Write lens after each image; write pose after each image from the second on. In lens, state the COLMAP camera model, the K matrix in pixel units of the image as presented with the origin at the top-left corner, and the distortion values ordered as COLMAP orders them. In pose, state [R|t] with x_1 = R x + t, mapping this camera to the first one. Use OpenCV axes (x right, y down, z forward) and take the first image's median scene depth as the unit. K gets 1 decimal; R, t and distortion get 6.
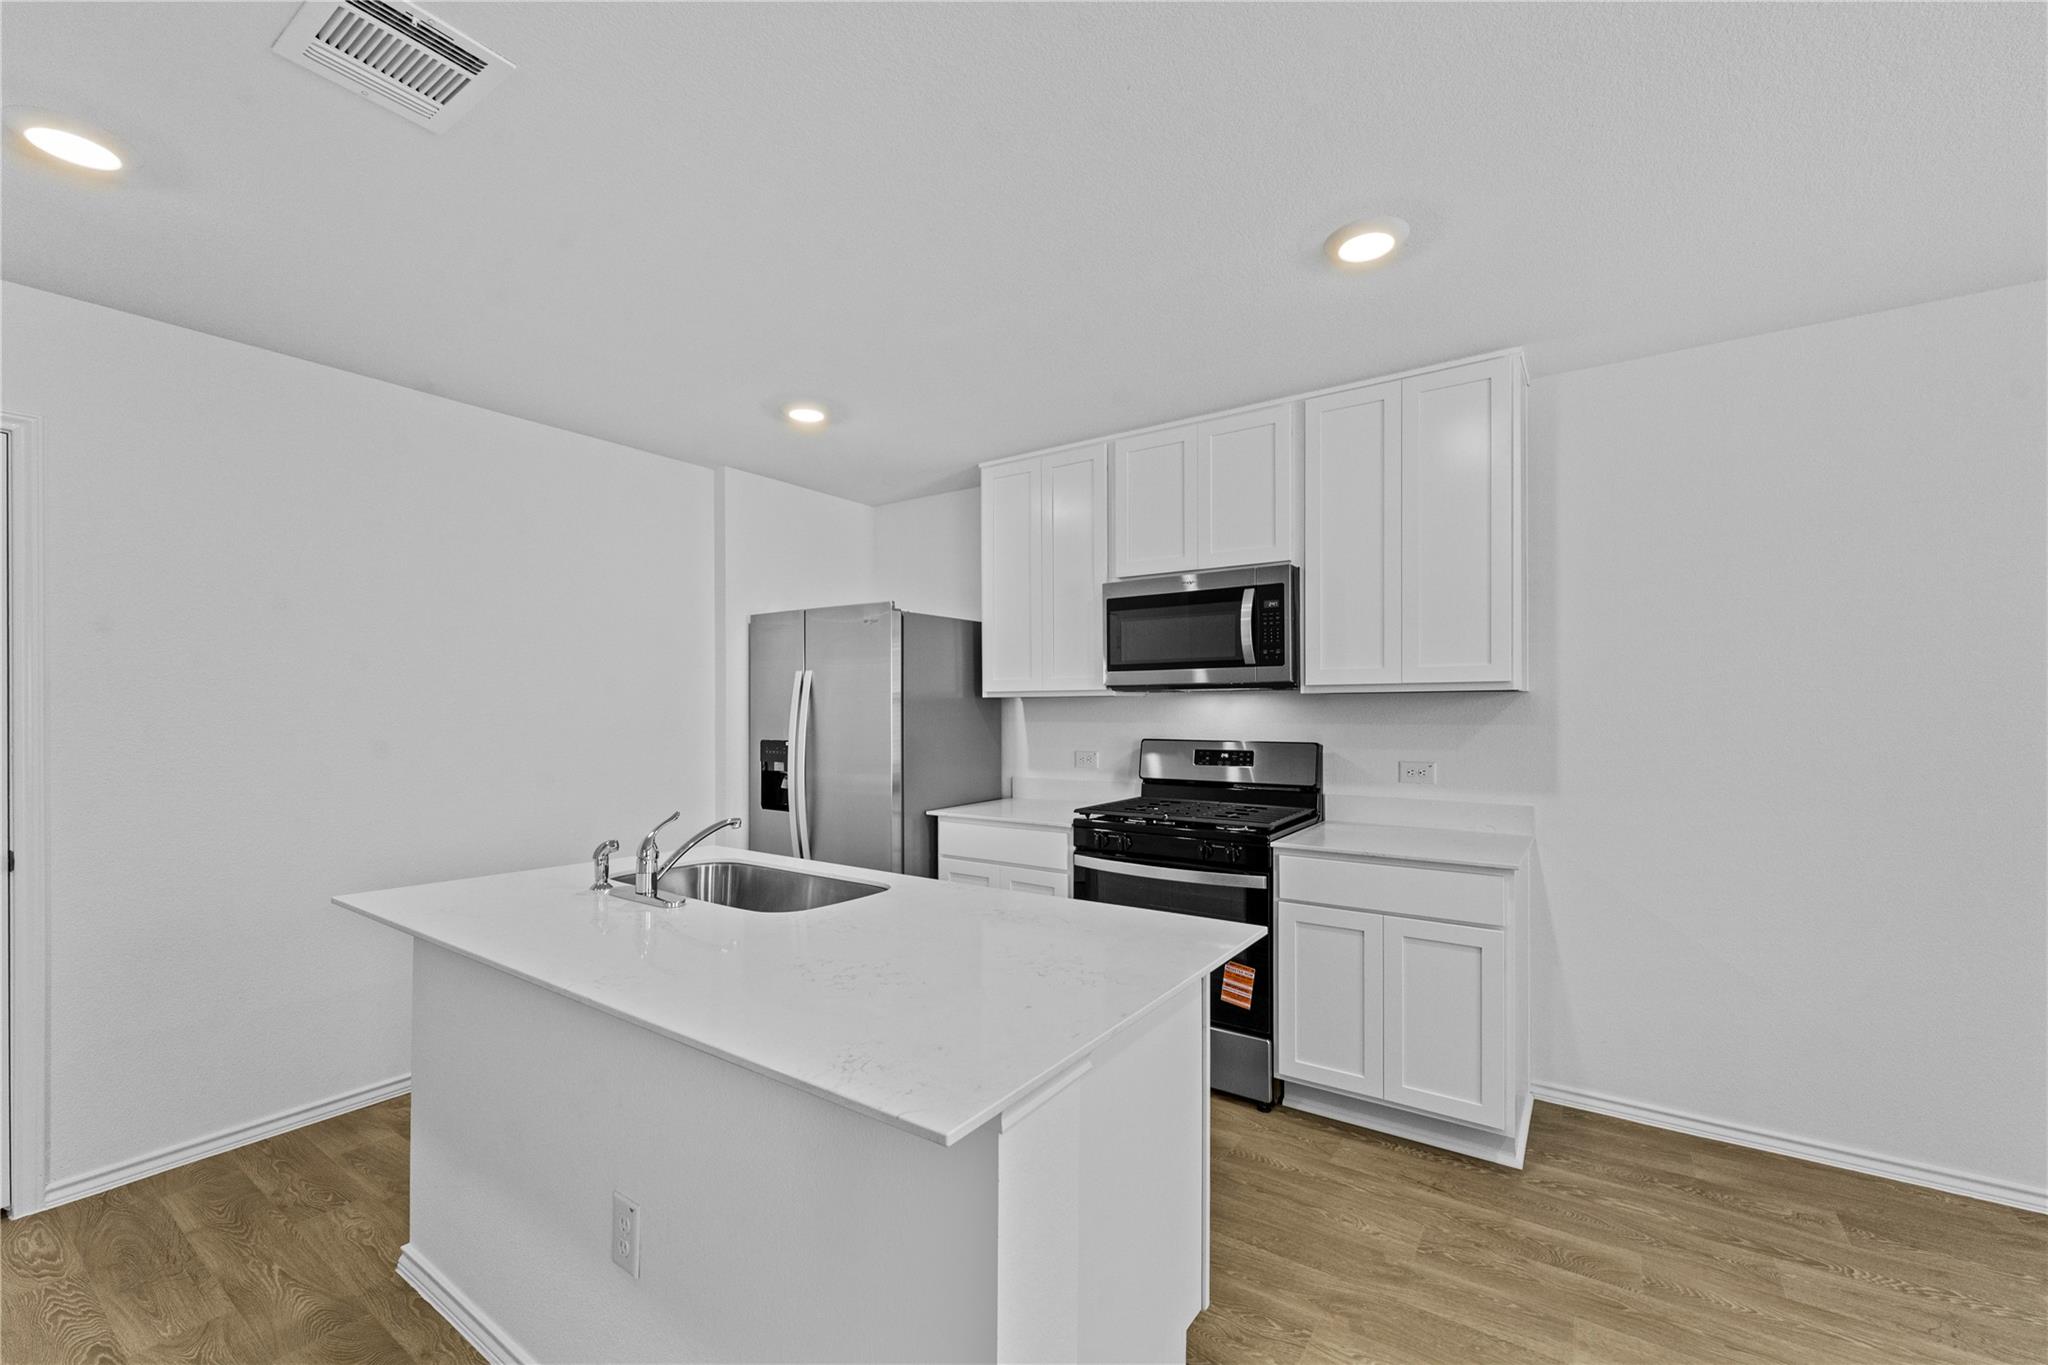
lens RADIAL K [[828.1, 0, 1030.4], [0, 828.1, 705.9], [0, 0, 1]] dist [0.000501, -0.000134]
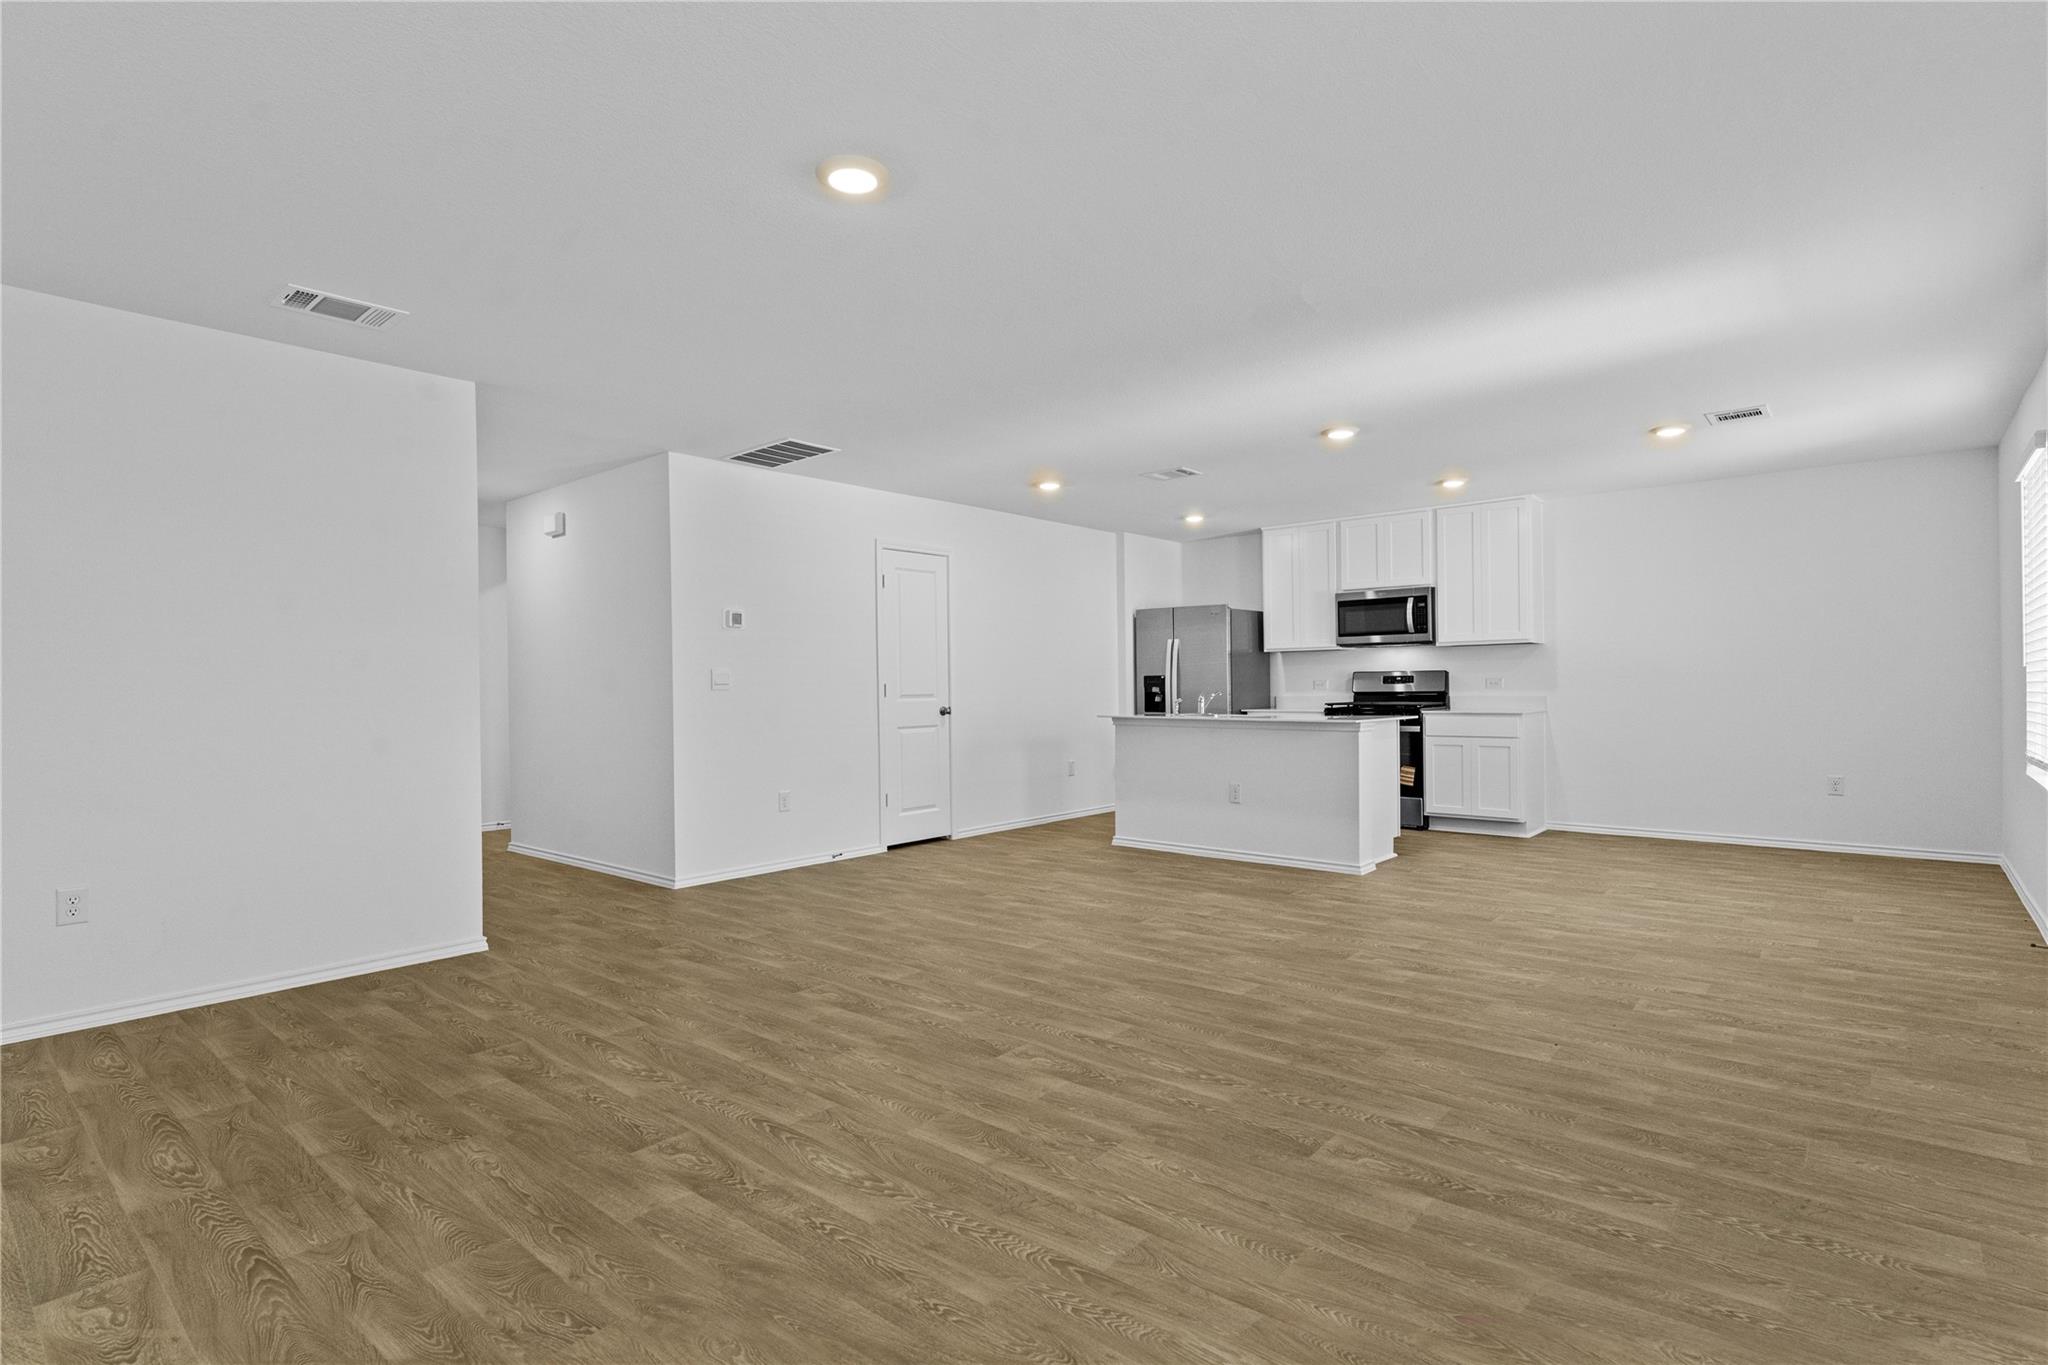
lens RADIAL K [[983.6, 0, 1023.8], [0, 983.6, 690.3], [0, 0, 1]] dist [-0.007852, -0.000236]
pose [[0.993081, -0.010023, -0.117006, -0.440129], [0.011256, 0.999888, 0.009884, 0.063046], [0.116893, -0.011133, 0.993082, -1.662877]]
